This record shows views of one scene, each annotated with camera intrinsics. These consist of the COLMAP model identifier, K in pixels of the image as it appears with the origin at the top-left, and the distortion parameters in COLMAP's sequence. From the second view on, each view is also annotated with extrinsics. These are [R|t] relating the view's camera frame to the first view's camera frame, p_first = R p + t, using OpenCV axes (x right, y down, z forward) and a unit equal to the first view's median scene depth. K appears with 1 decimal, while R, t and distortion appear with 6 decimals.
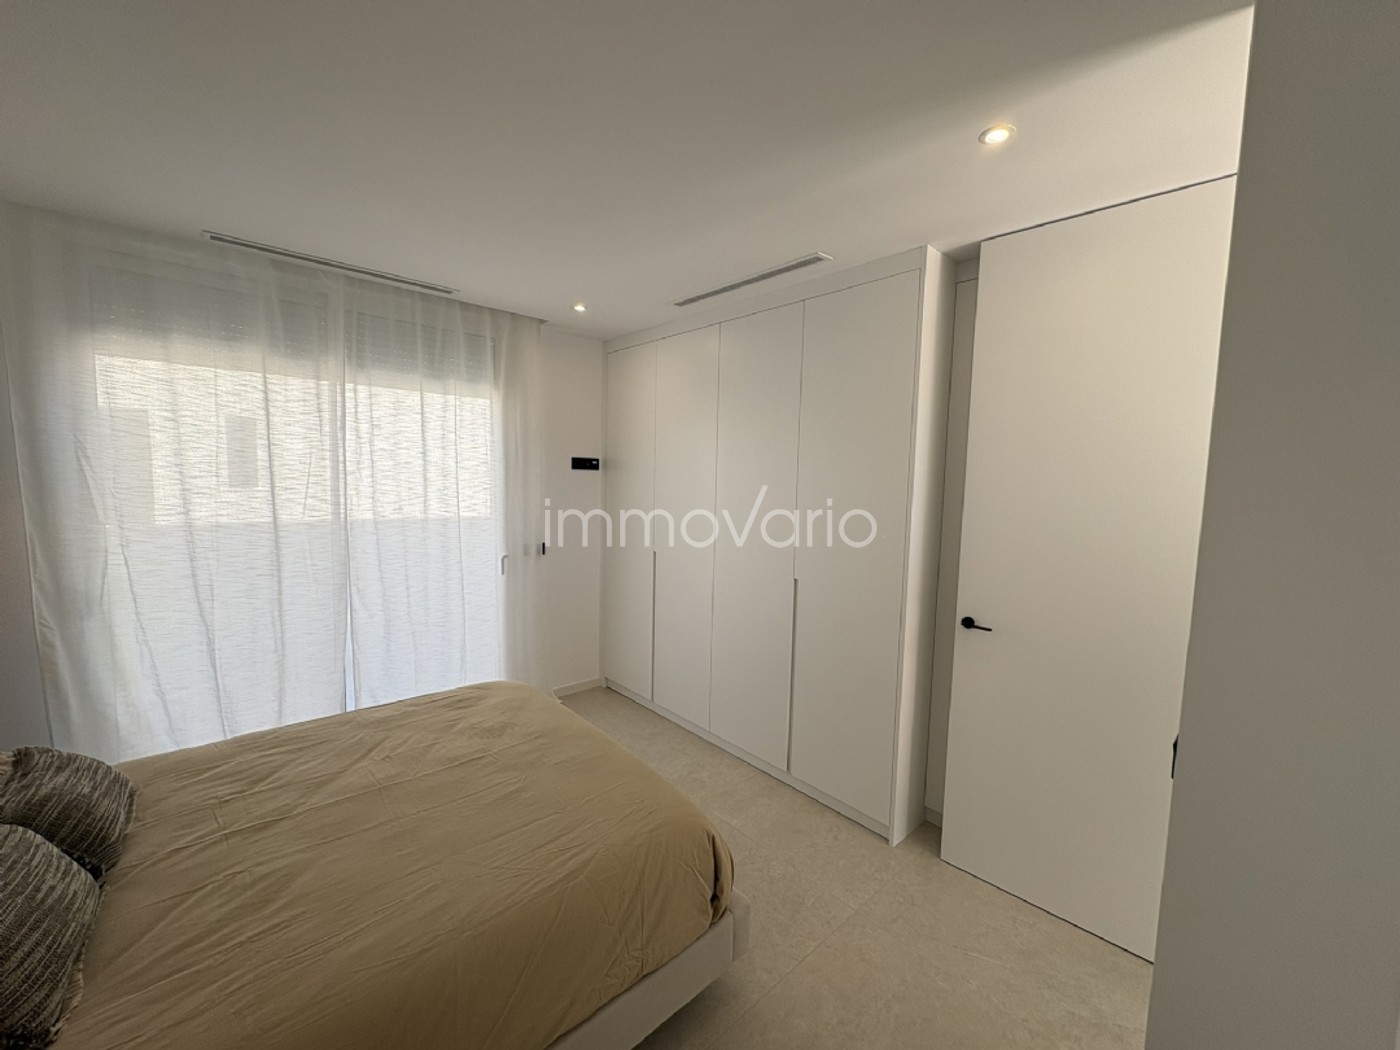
lens RADIAL K [[553.2, 0, 698.6], [0, 553.2, 524.8], [0, 0, 1]] dist [-0.005119, -0.000040]
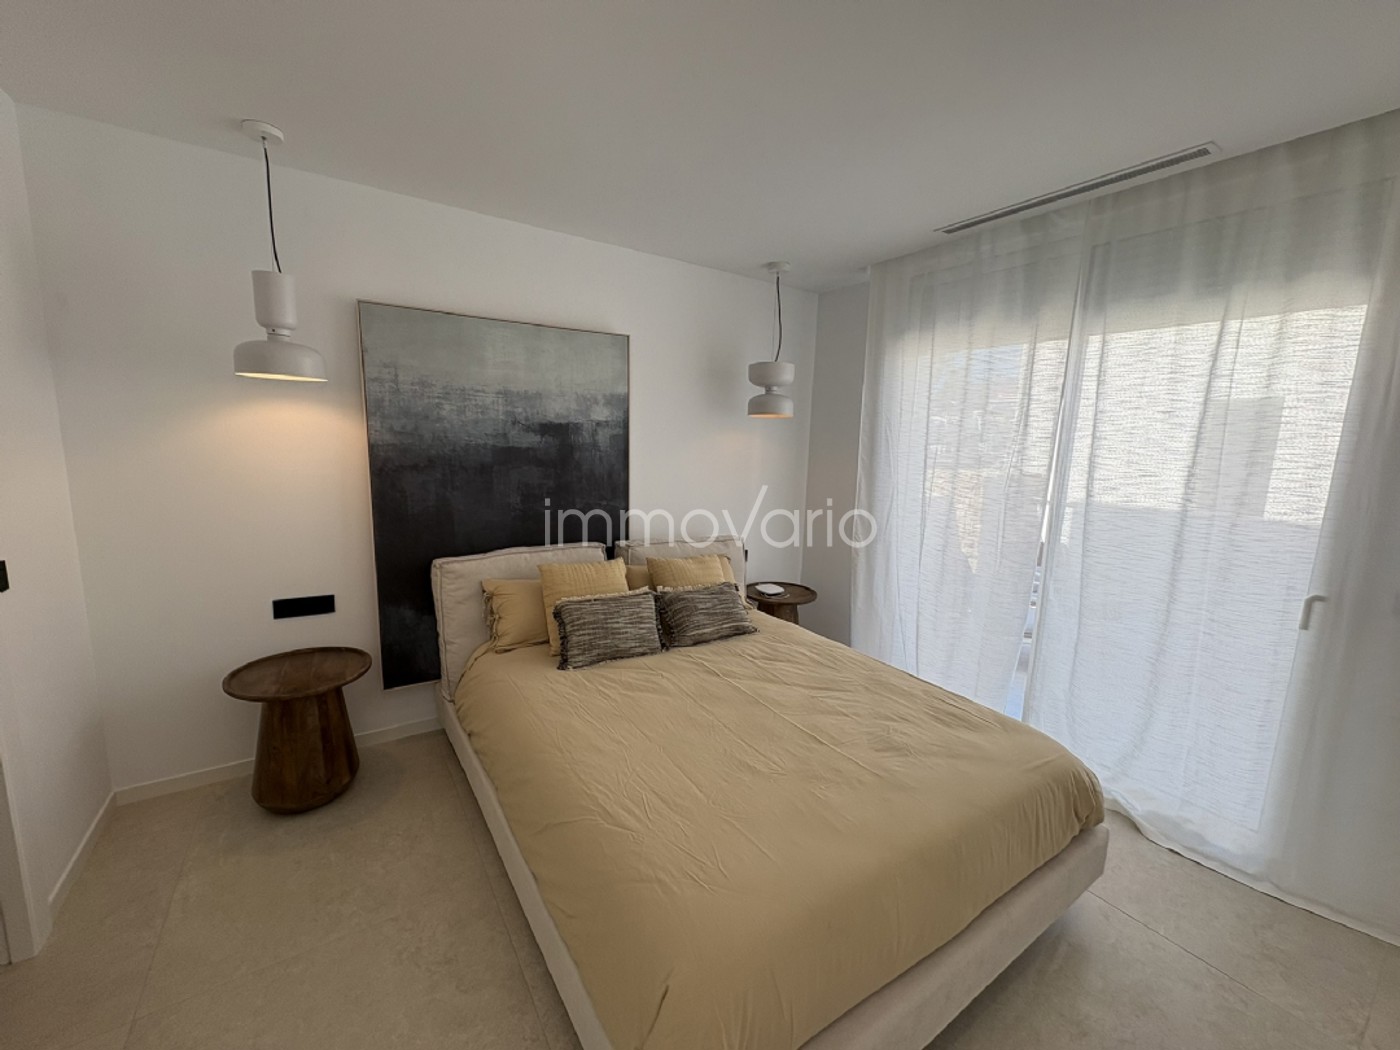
lens RADIAL K [[553.2, 0, 698.6], [0, 553.2, 524.8], [0, 0, 1]] dist [-0.005119, -0.000040]
pose [[-0.142087, 0.121877, -0.982322, 0.399040], [-0.124913, 0.982250, 0.139936, -0.020330], [0.981941, 0.142588, -0.124341, 0.740077]]
